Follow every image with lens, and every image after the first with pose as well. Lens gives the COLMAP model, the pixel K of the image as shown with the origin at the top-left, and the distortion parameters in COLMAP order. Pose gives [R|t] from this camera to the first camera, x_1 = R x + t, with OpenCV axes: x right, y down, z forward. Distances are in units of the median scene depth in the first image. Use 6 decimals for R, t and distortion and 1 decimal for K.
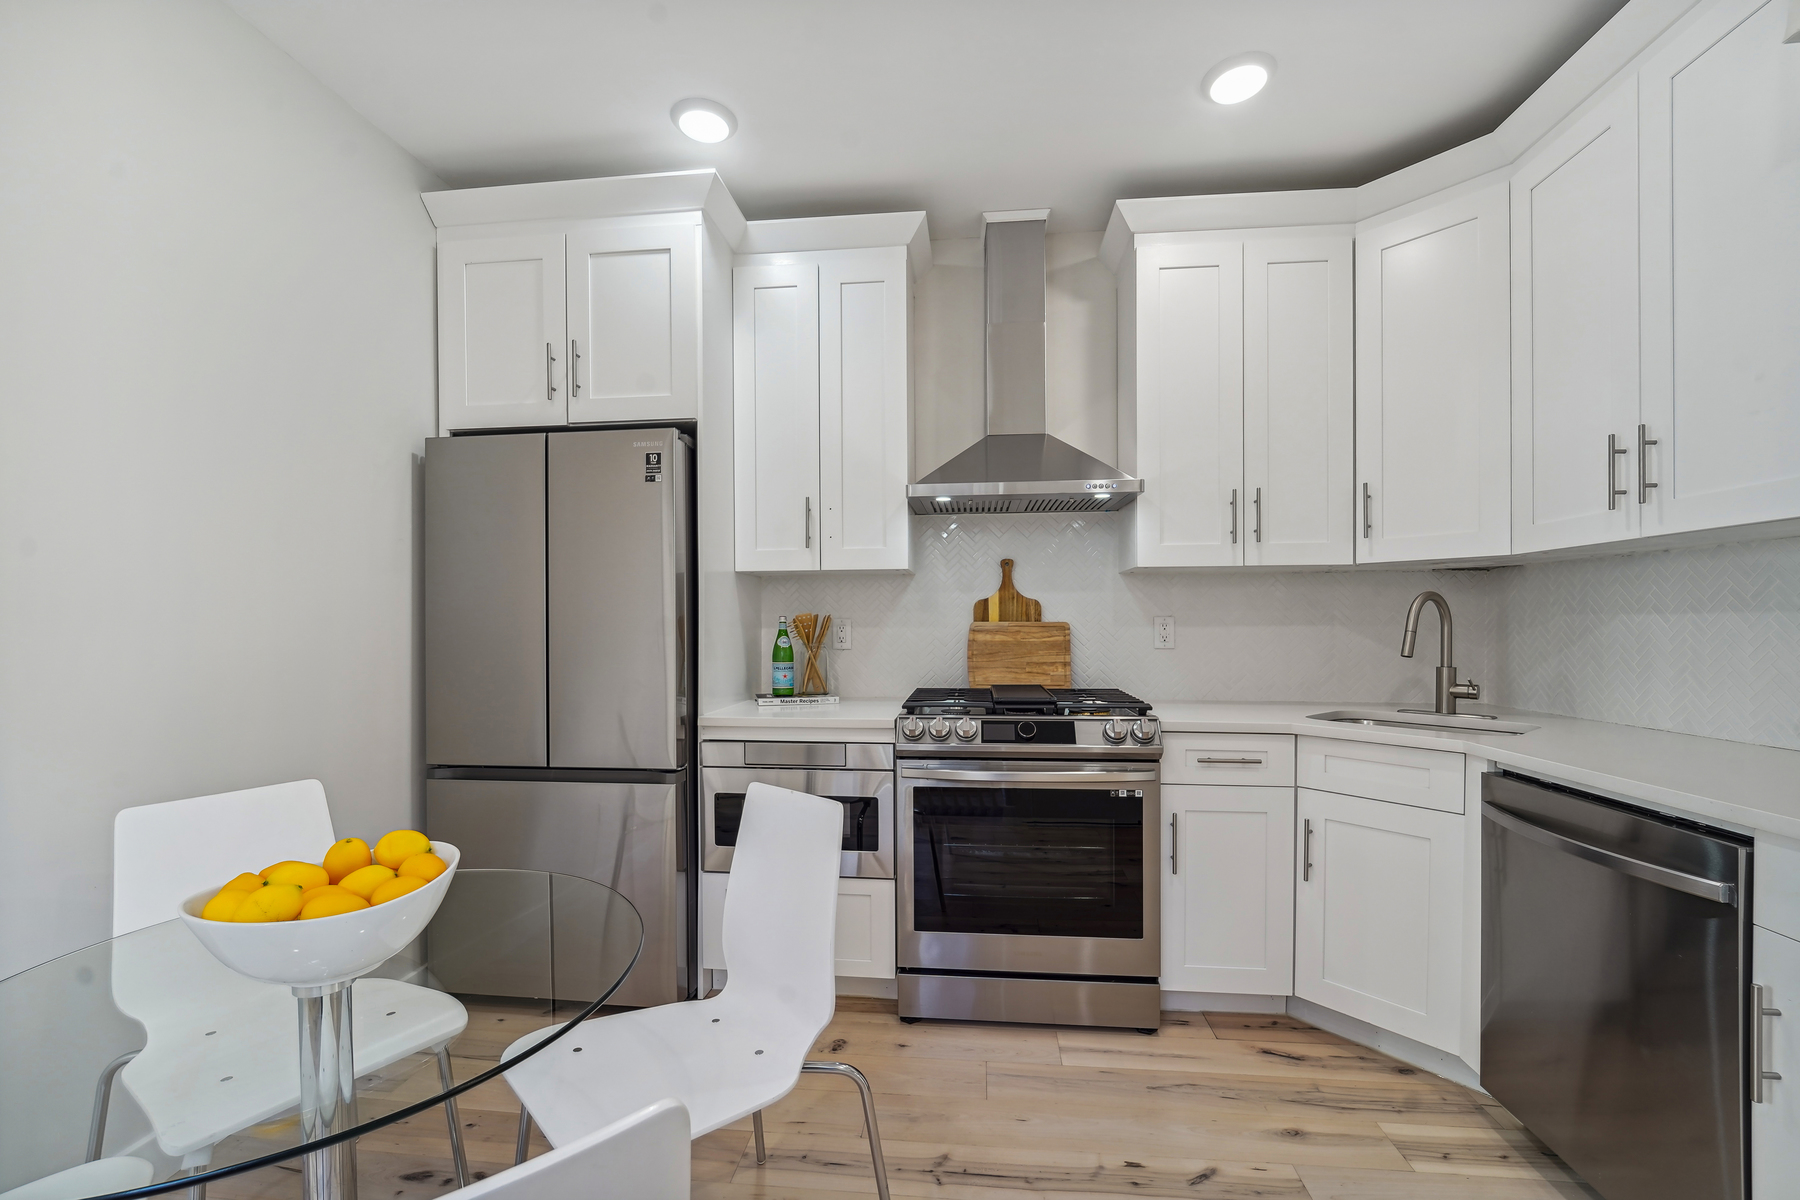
lens RADIAL K [[744.6, 0, 908.1], [0, 744.6, 633.5], [0, 0, 1]] dist [-0.011037, -0.000080]
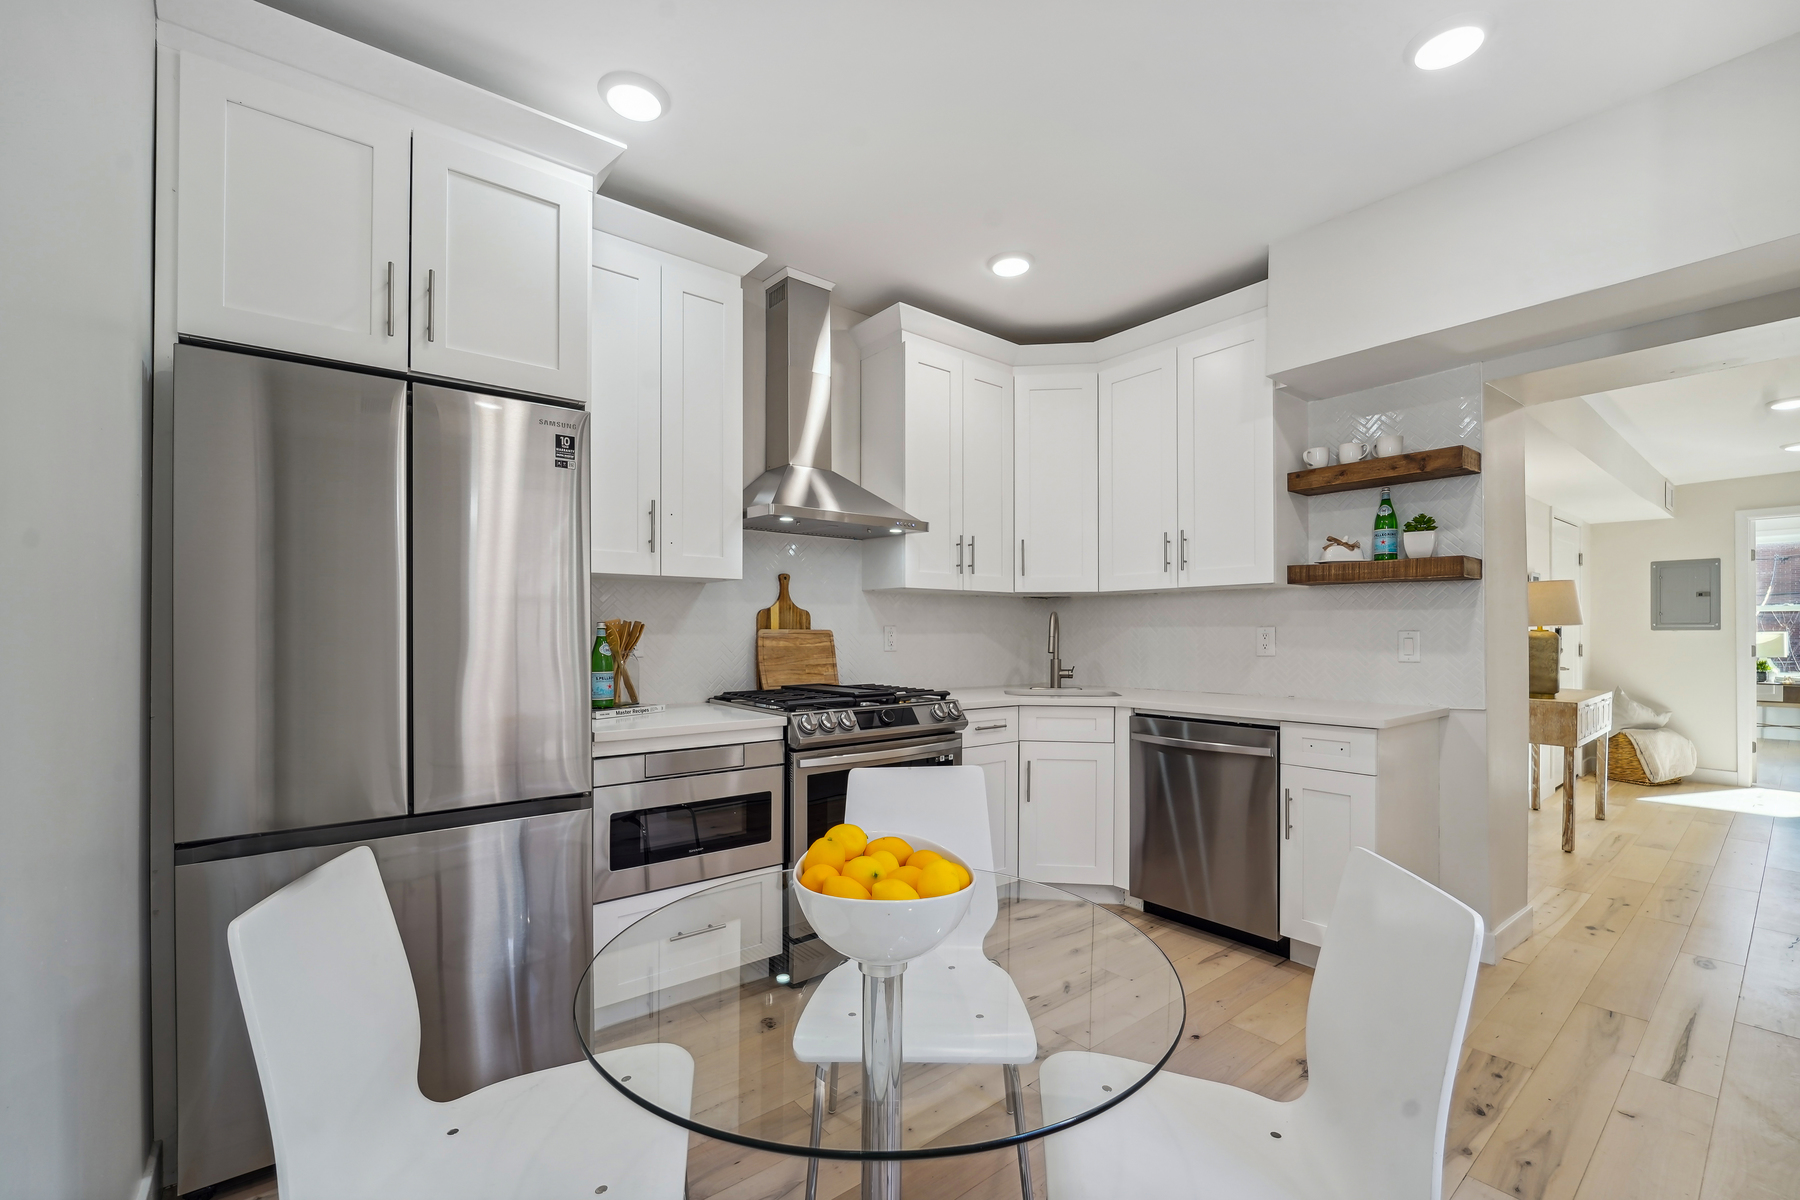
lens RADIAL K [[744.6, 0, 897.6], [0, 744.6, 635.4], [0, 0, 1]] dist [-0.011037, -0.000080]
pose [[0.711062, -0.000461, 0.703129, -0.648994], [0.006188, 0.999965, -0.005602, 0.001131], [-0.703102, 0.008334, 0.711040, 0.093740]]
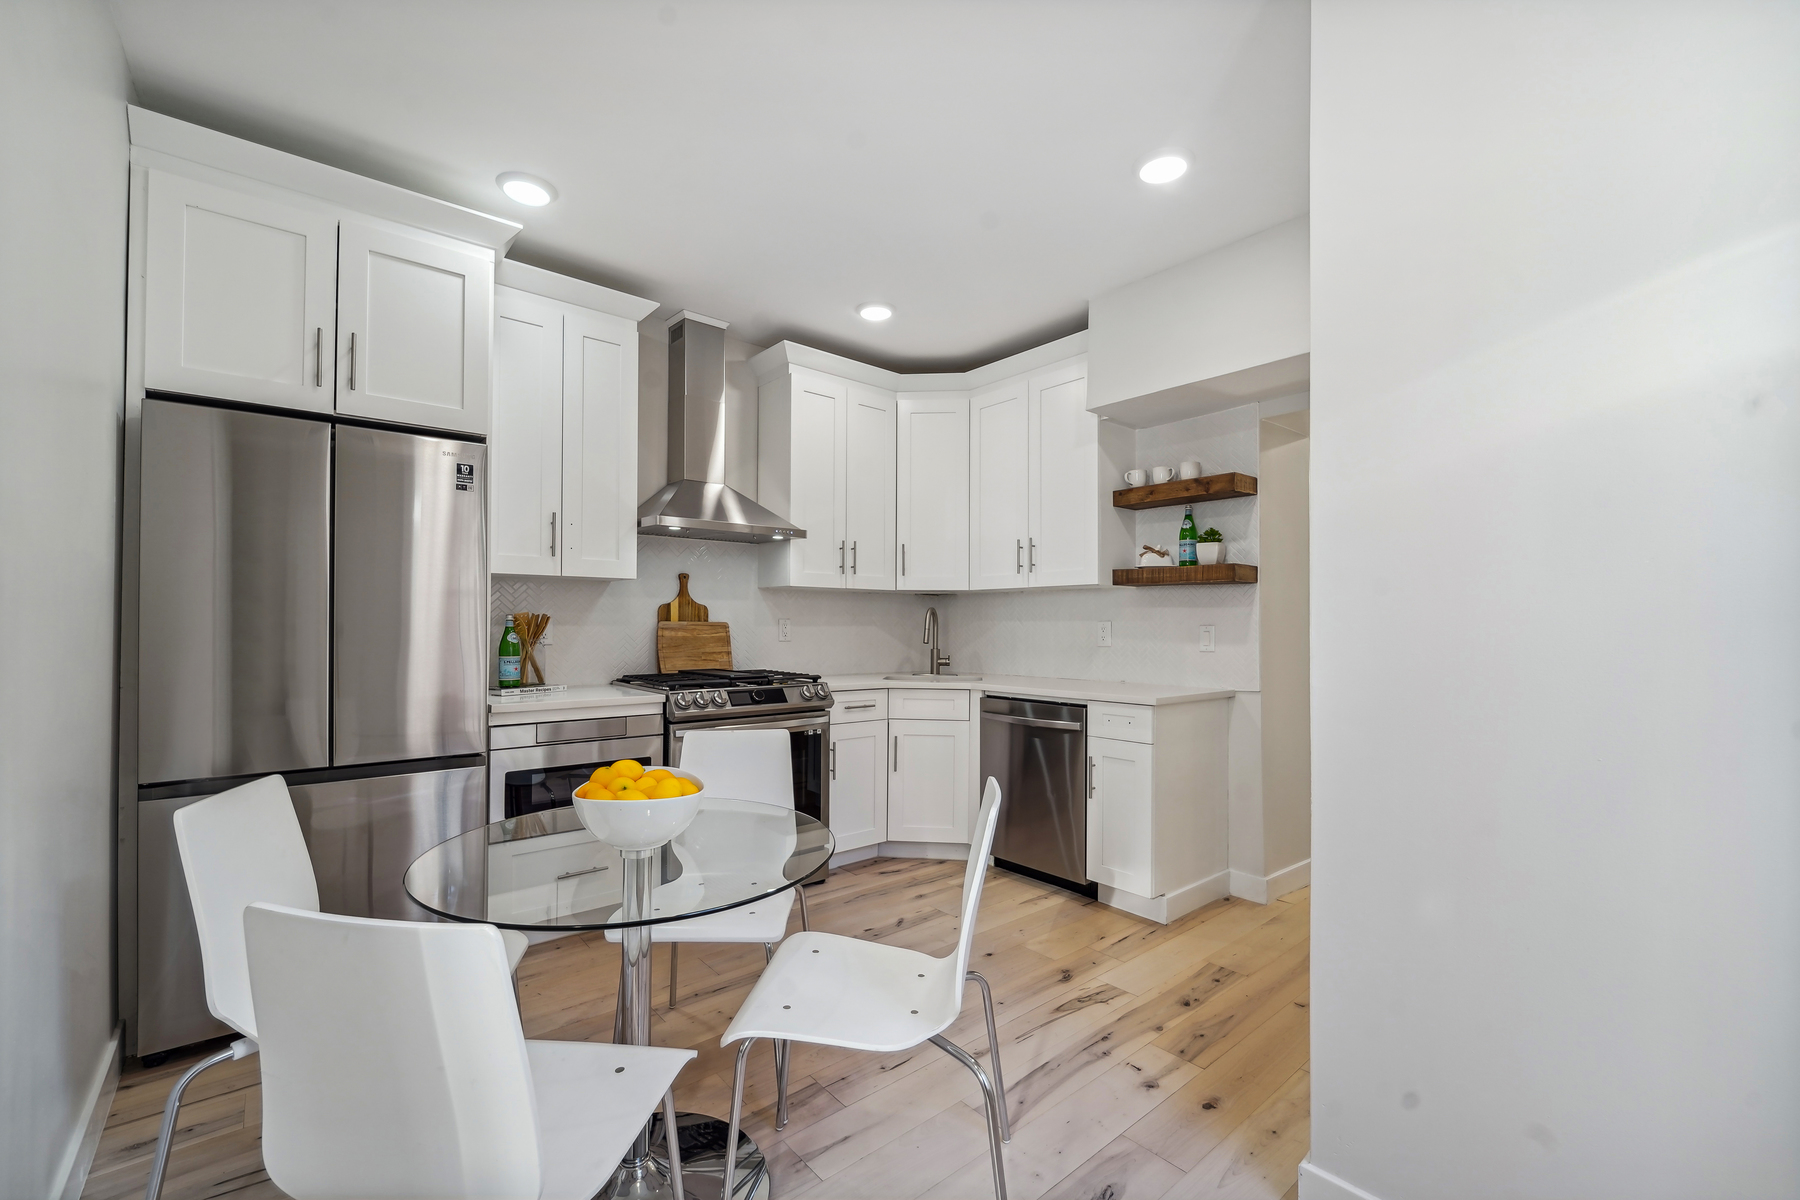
lens RADIAL K [[744.6, 0, 904.1], [0, 744.6, 624.0], [0, 0, 1]] dist [-0.011037, -0.000080]
pose [[0.688141, 0.007108, 0.725542, -0.654861], [0.001516, 0.999936, -0.011234, 0.004561], [-0.725575, 0.008830, 0.688086, -0.205306]]
